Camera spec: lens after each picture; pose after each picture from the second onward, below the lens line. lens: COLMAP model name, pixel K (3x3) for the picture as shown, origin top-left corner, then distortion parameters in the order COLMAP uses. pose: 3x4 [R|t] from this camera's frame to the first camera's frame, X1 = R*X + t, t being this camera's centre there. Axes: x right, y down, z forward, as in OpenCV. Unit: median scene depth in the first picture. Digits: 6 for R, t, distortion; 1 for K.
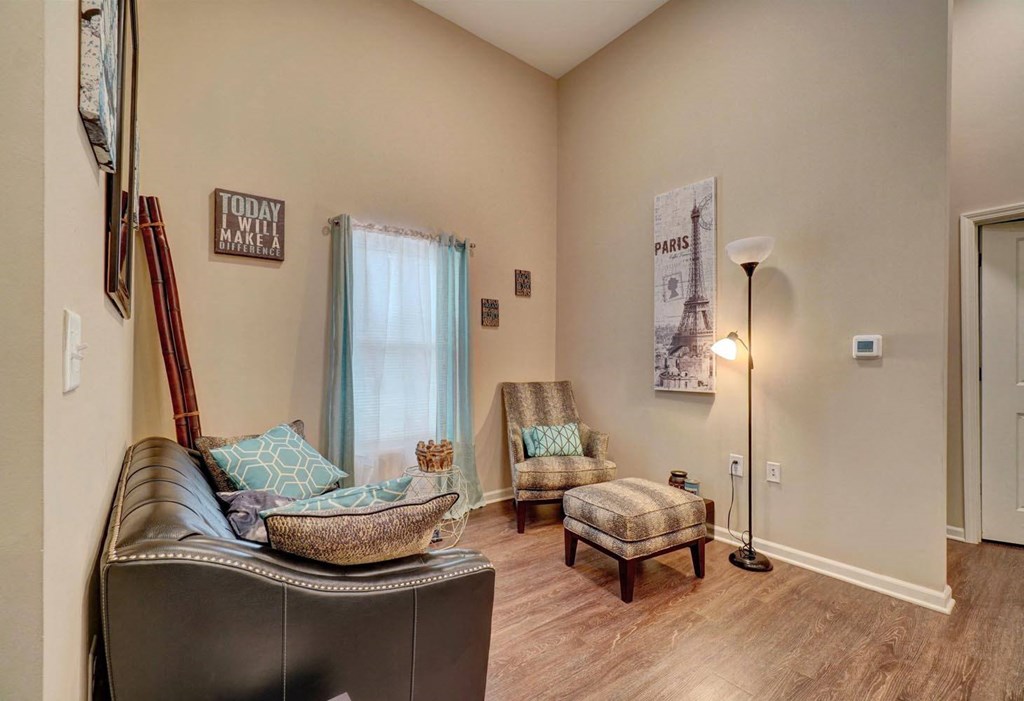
lens RADIAL K [[444.1, 0, 511.8], [0, 444.1, 357.0], [0, 0, 1]] dist [-0.003212, -0.000195]
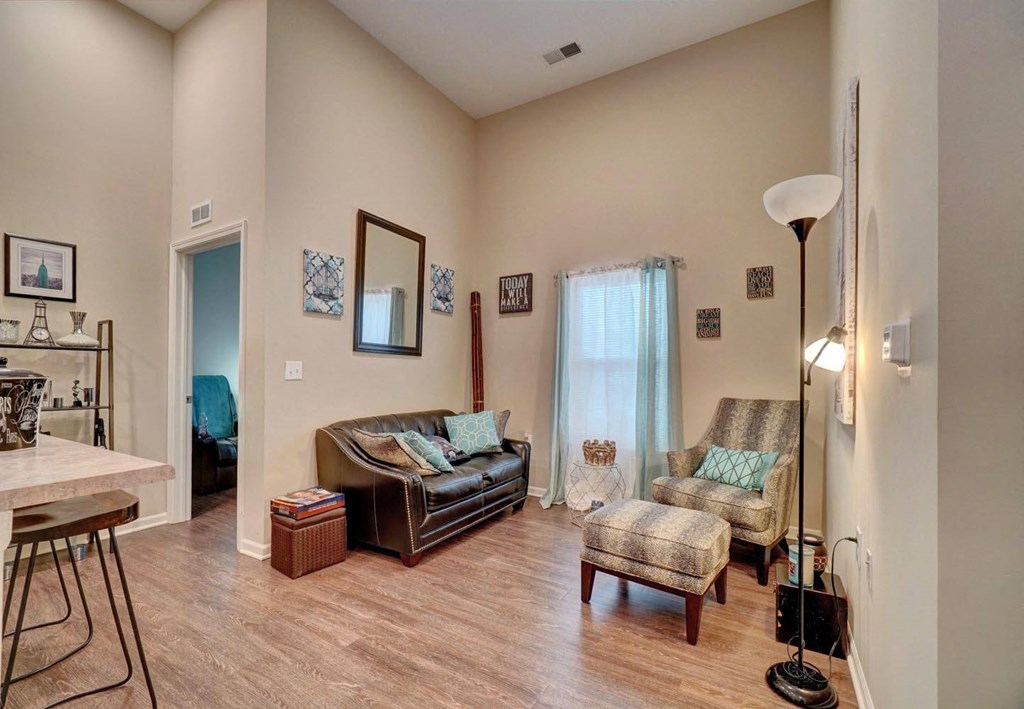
lens RADIAL K [[457.6, 0, 509.9], [0, 457.6, 370.4], [0, 0, 1]] dist [0.002519, 0.000115]
pose [[0.347030, -0.009718, -0.937804, 0.875071], [0.006384, 0.999948, -0.008000, 0.007236], [0.937832, -0.003211, 0.347074, 0.325544]]
